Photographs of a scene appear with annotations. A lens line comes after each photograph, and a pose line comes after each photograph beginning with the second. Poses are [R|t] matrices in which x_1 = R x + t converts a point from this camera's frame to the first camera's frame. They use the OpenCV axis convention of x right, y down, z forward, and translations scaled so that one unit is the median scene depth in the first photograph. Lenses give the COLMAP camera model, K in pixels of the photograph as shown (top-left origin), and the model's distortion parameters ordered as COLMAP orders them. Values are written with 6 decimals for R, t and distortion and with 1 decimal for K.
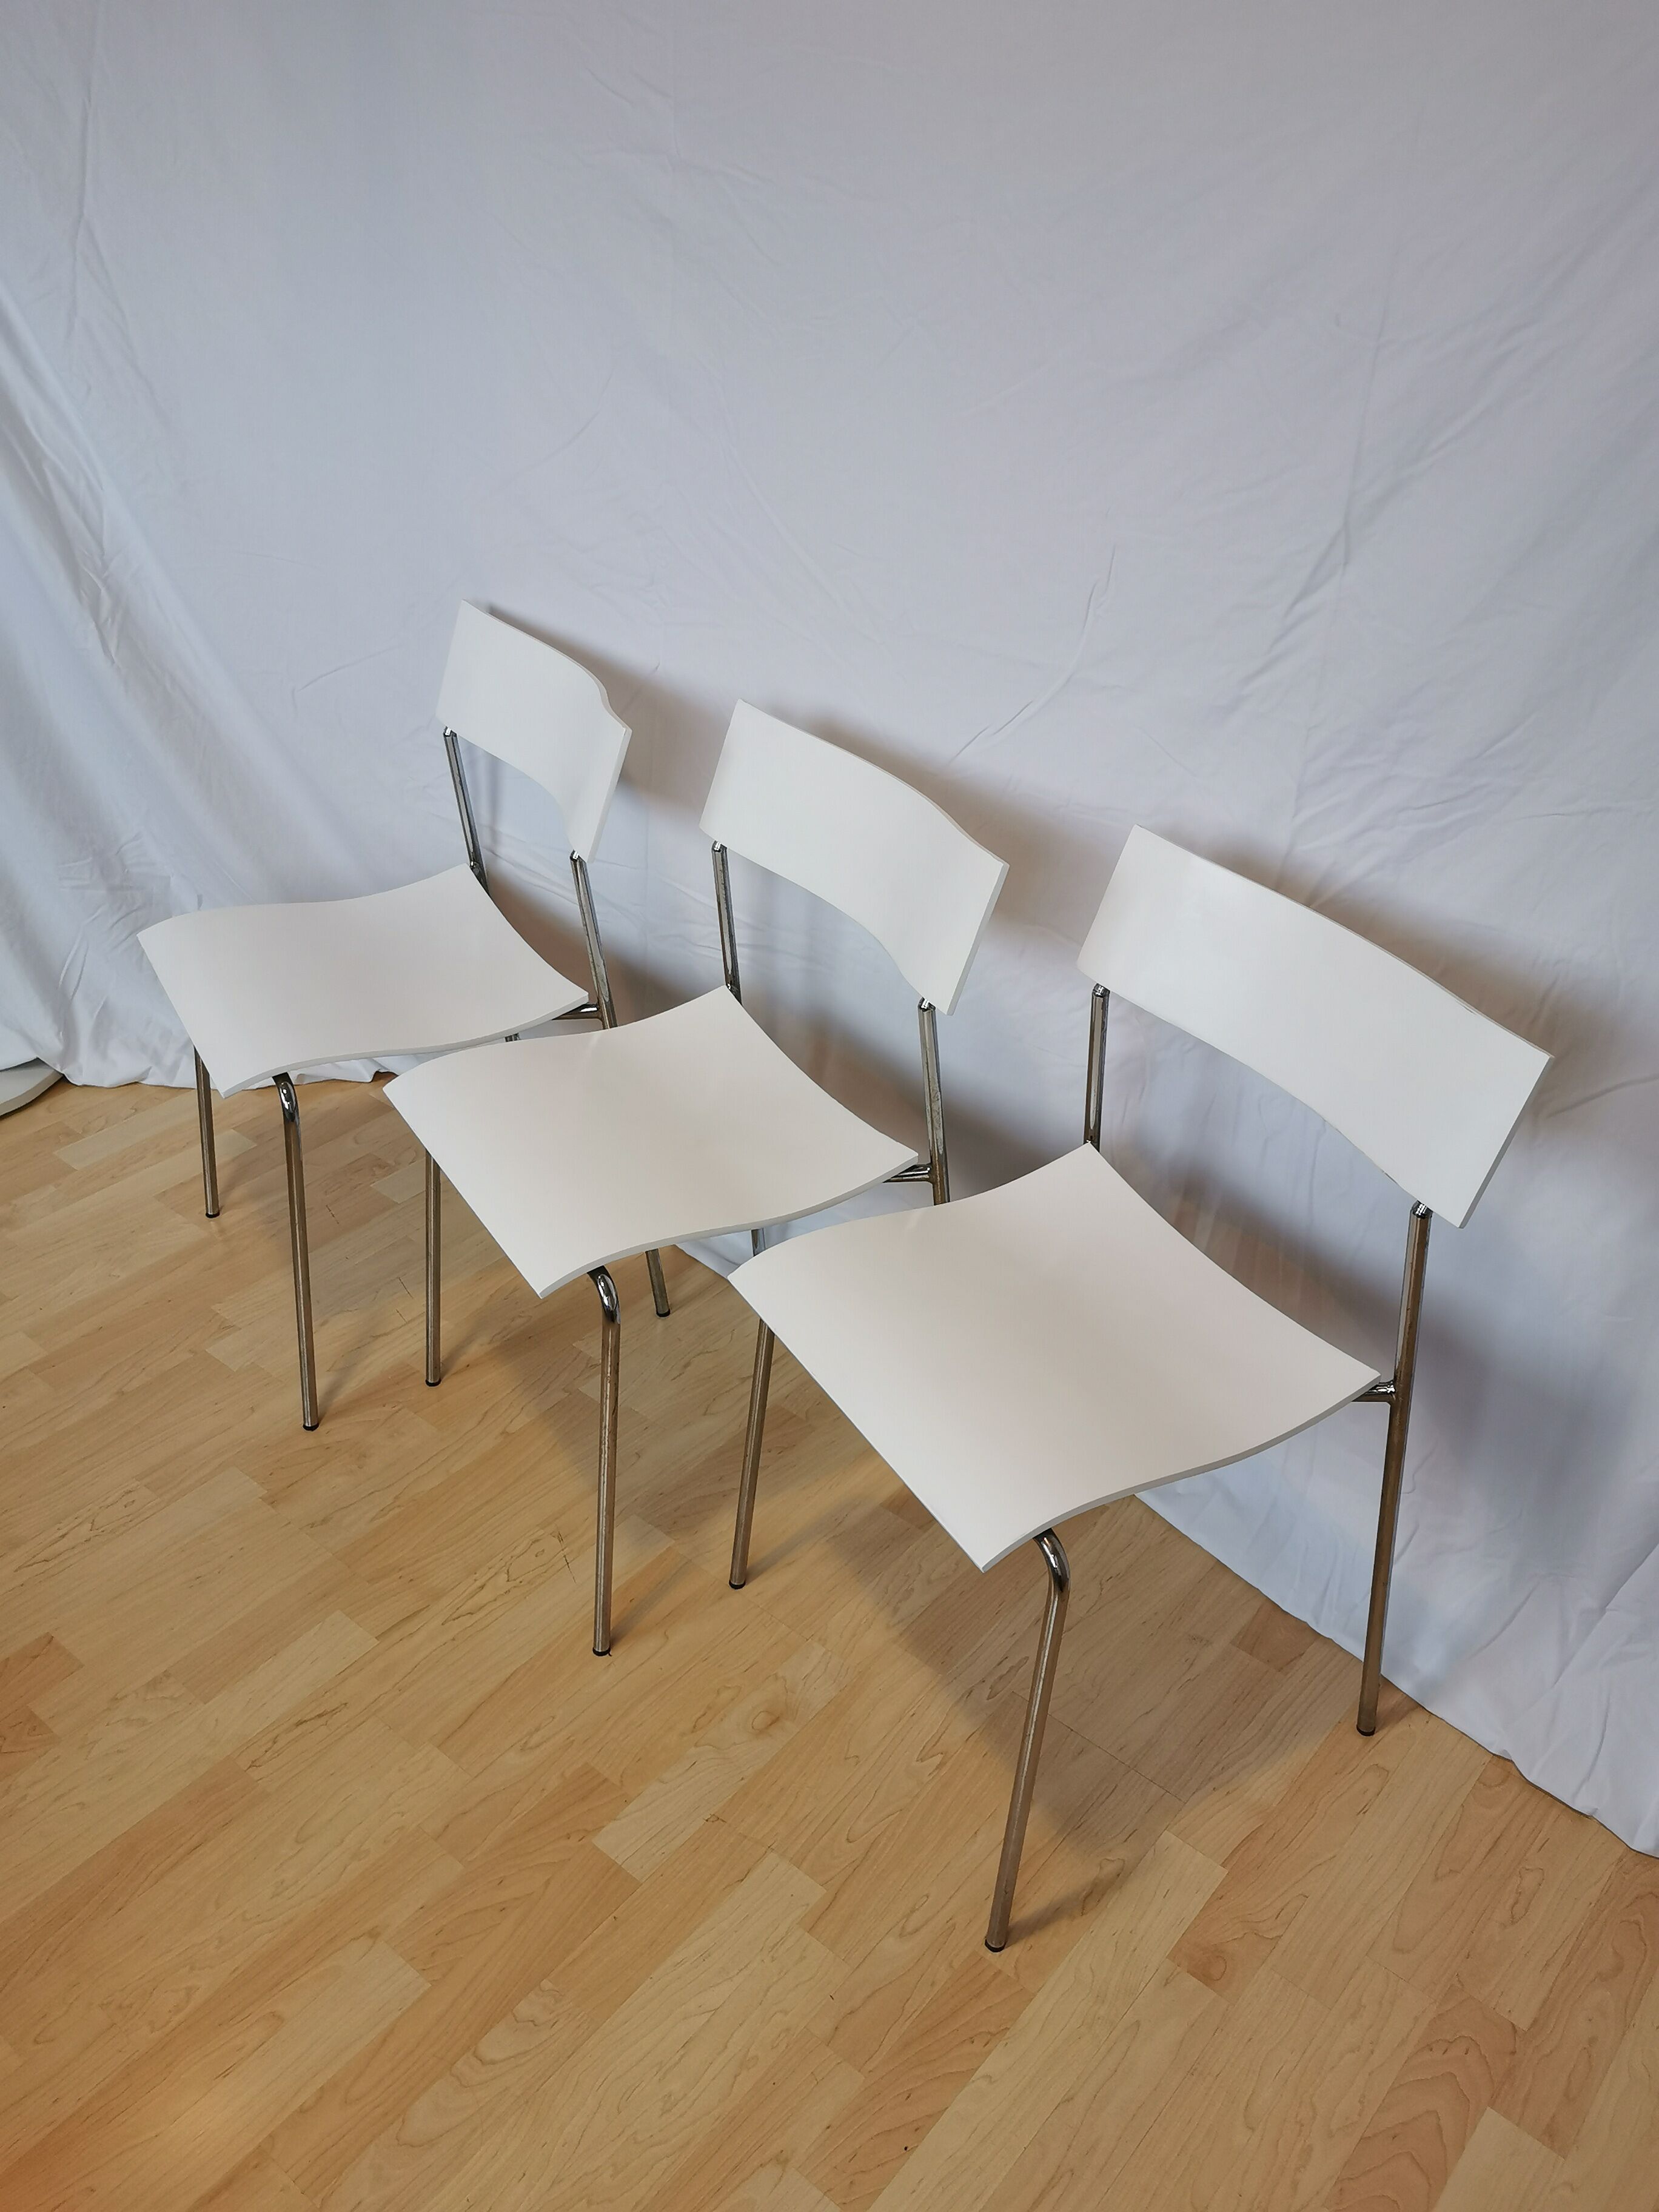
lens RADIAL K [[1894.7, 0, 806.4], [0, 1894.7, 1098.8], [0, 0, 1]] dist [0.064922, -0.045809]
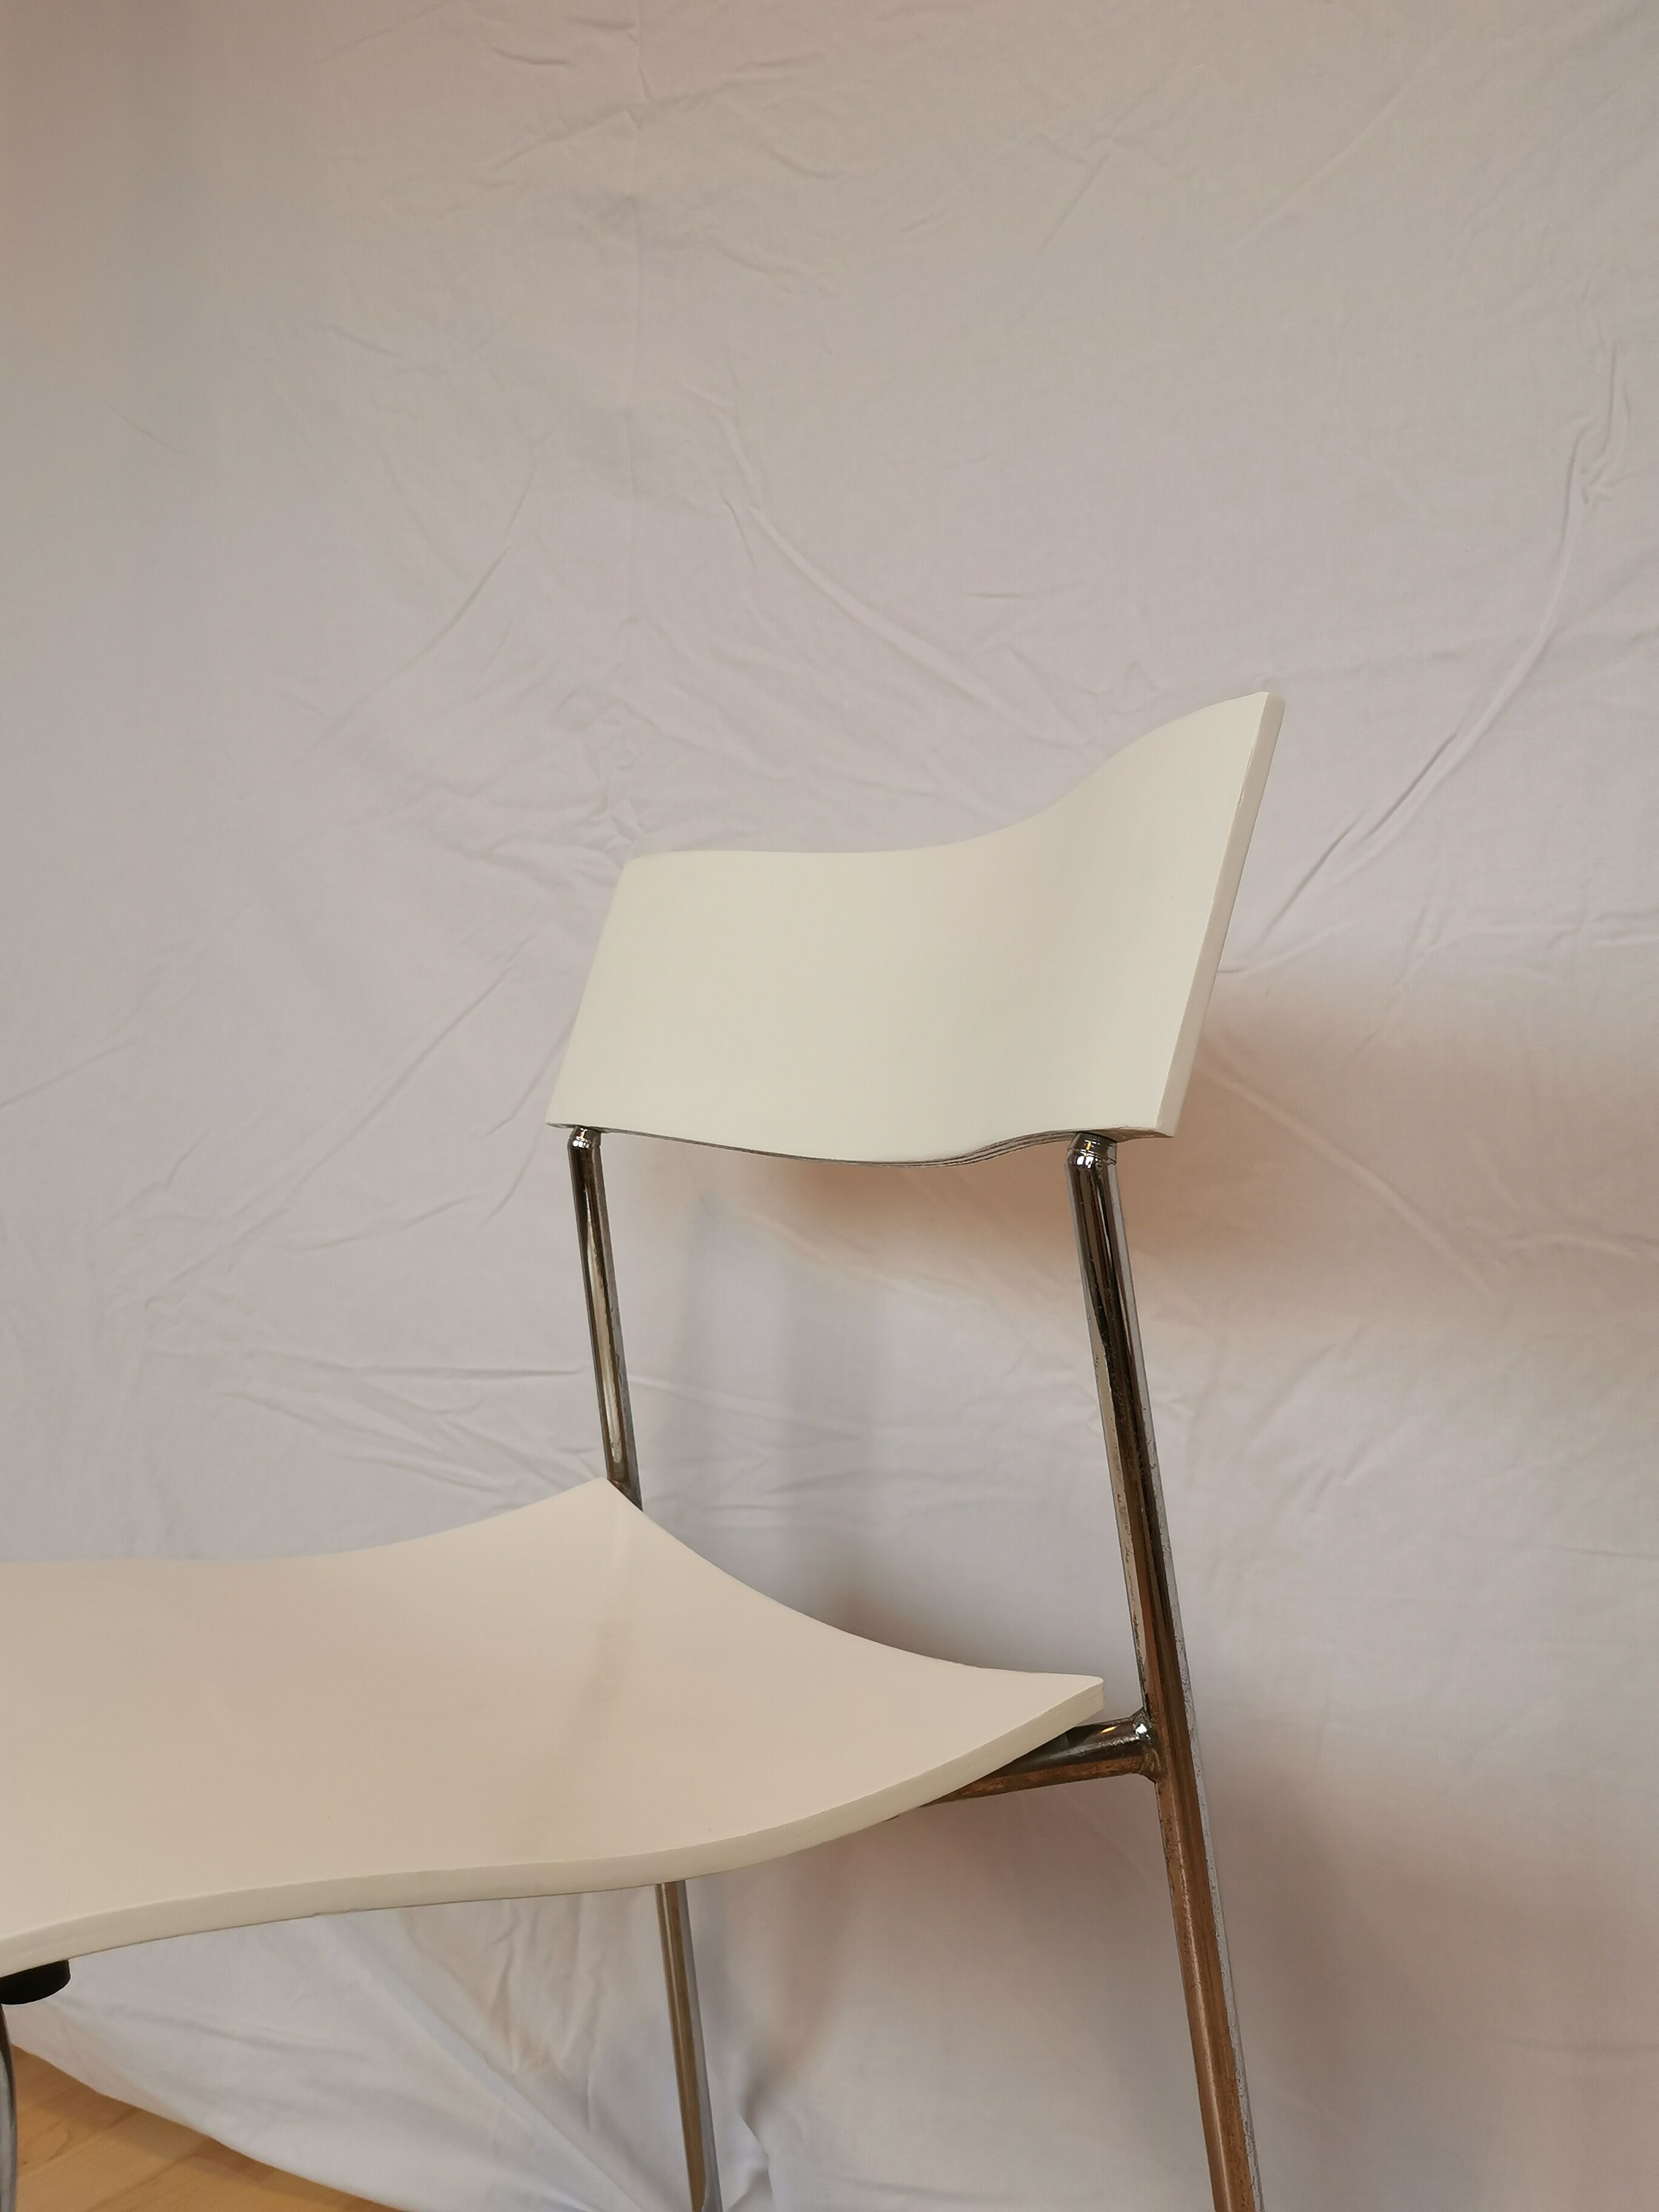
lens RADIAL K [[1938.6, 0, 809.2], [0, 1938.6, 1086.8], [0, 0, 1]] dist [0.049745, -0.053218]
pose [[0.993373, -0.046010, 0.105326, -0.094256], [0.094146, 0.851394, -0.516008, 0.098400], [-0.065933, 0.522505, 0.850083, 0.626326]]
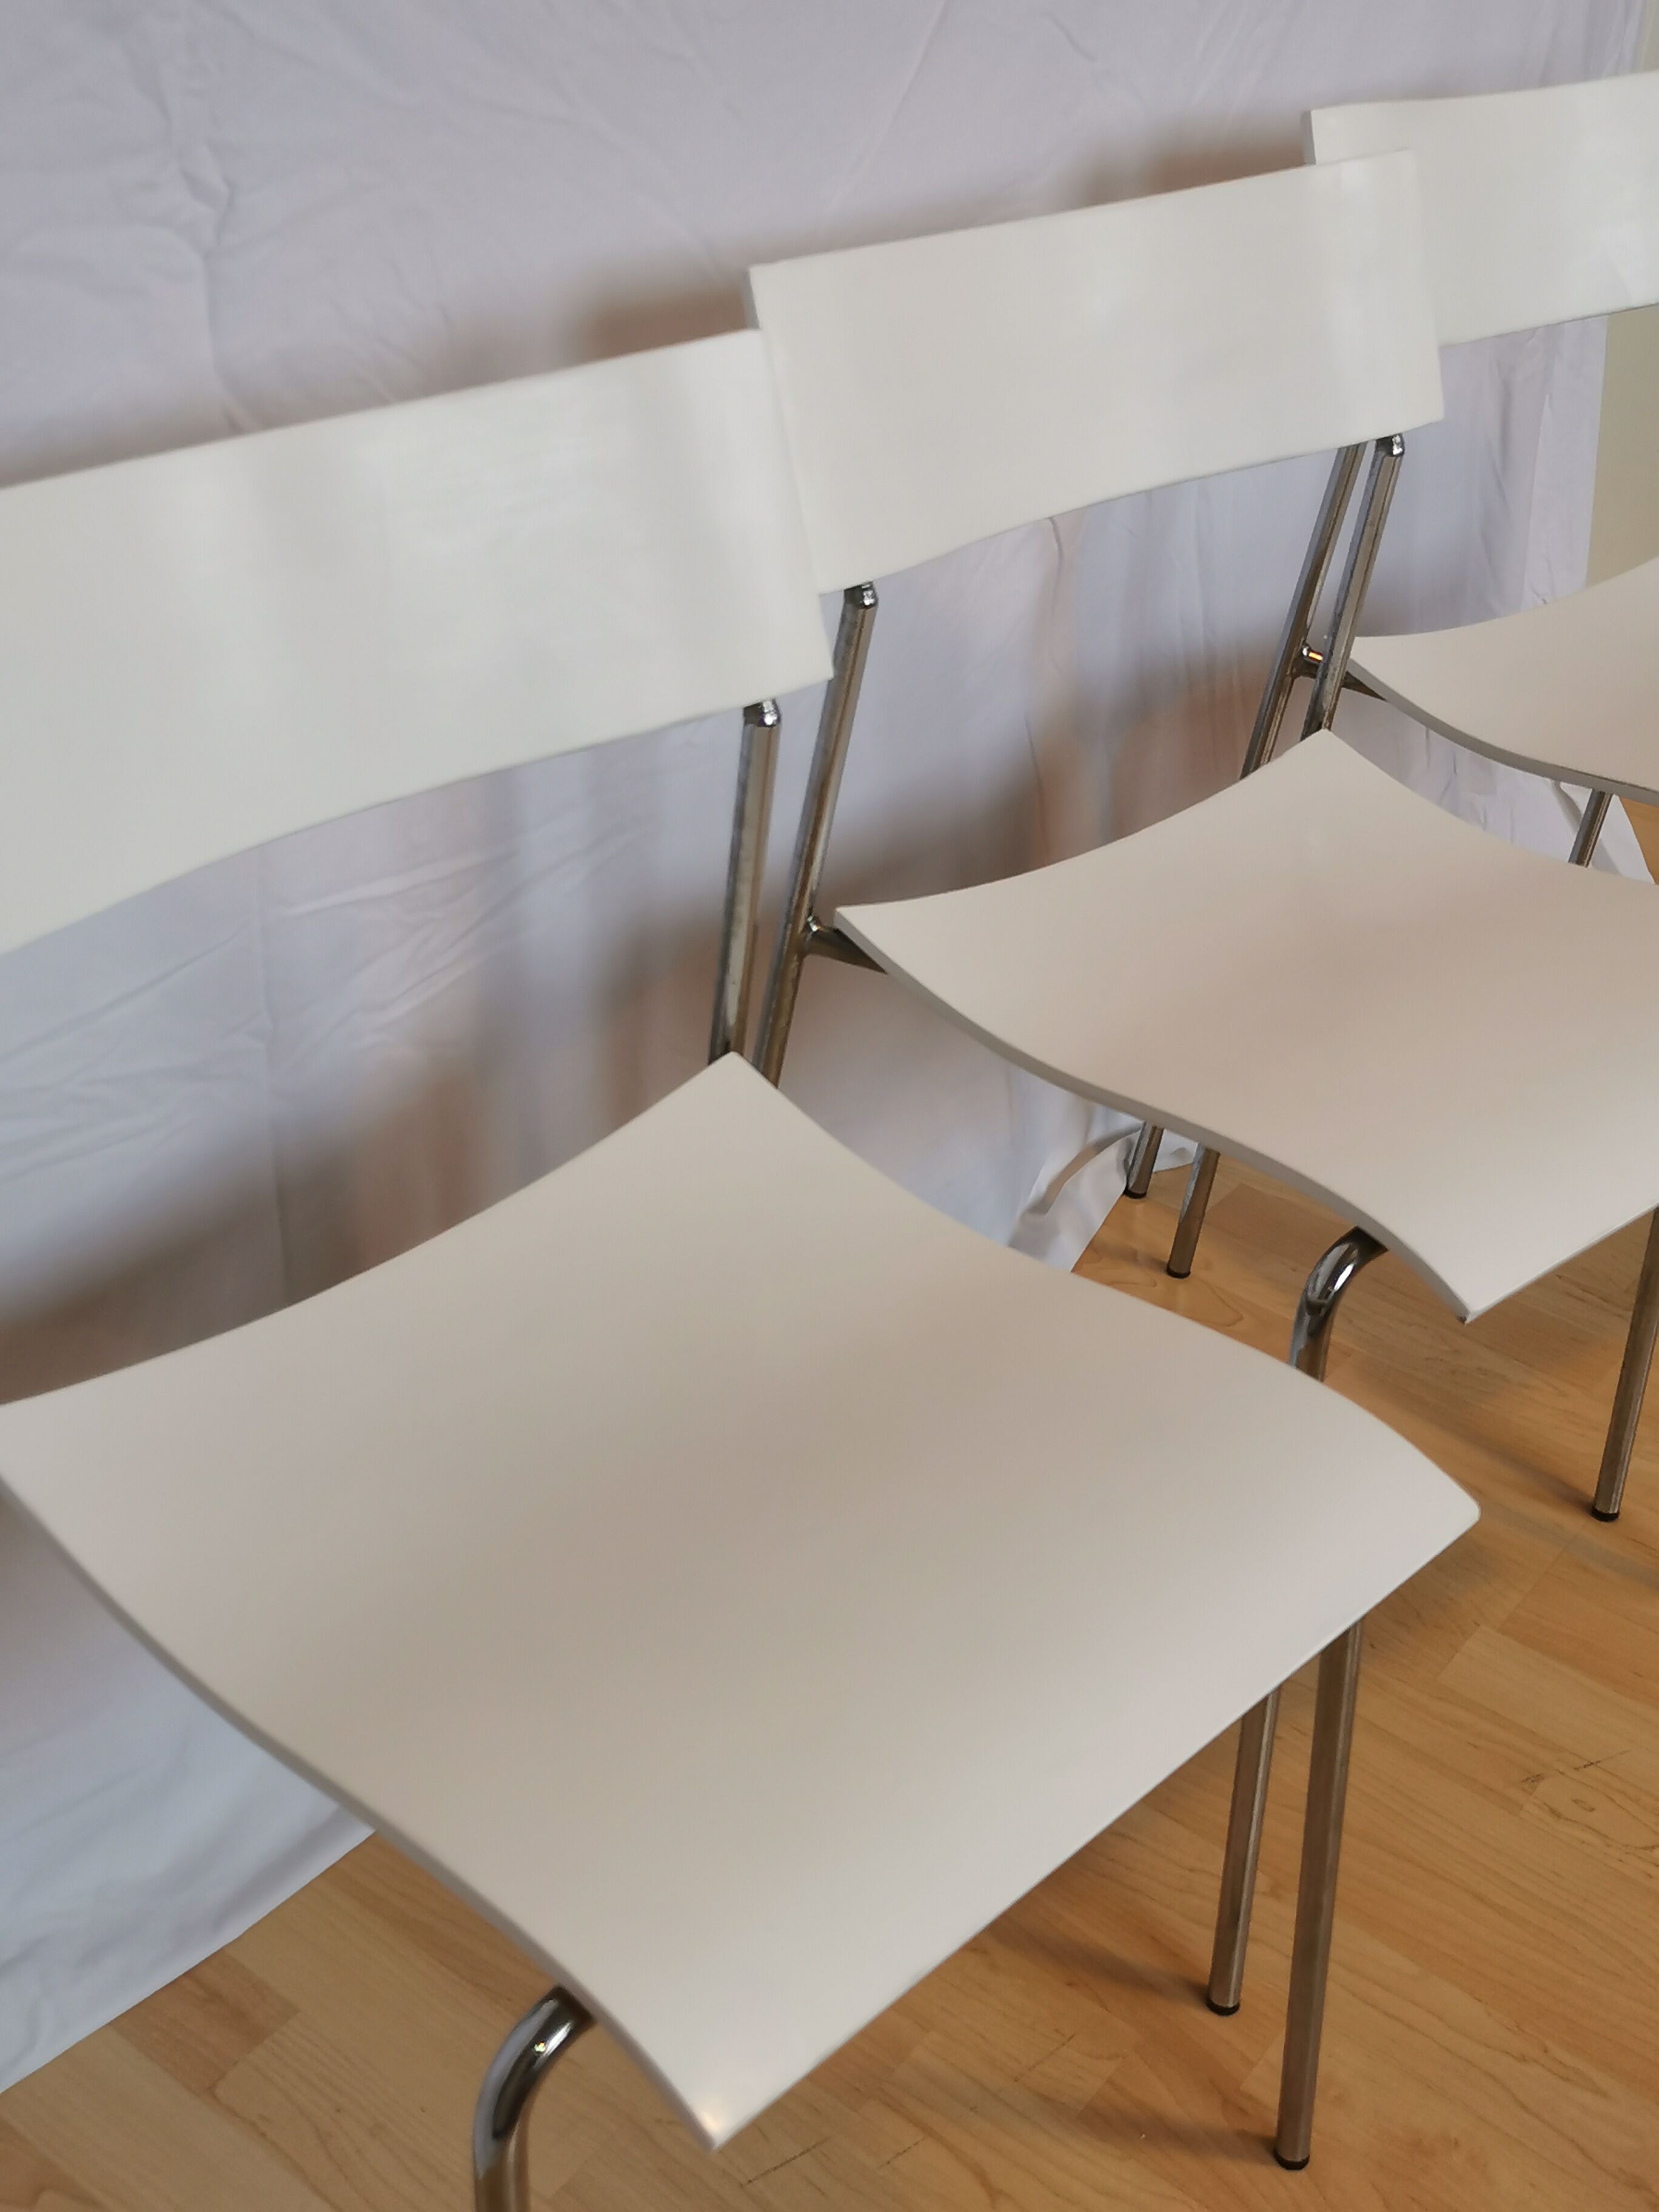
lens RADIAL K [[2626.2, 0, 888.7], [0, 2626.2, 1107.1], [0, 0, 1]] dist [0.051283, 0.000000]
pose [[-0.056370, -0.541291, 0.838944, -0.646439], [0.482118, 0.721062, 0.497627, -0.357554], [-0.874291, 0.432521, 0.220319, 0.945276]]
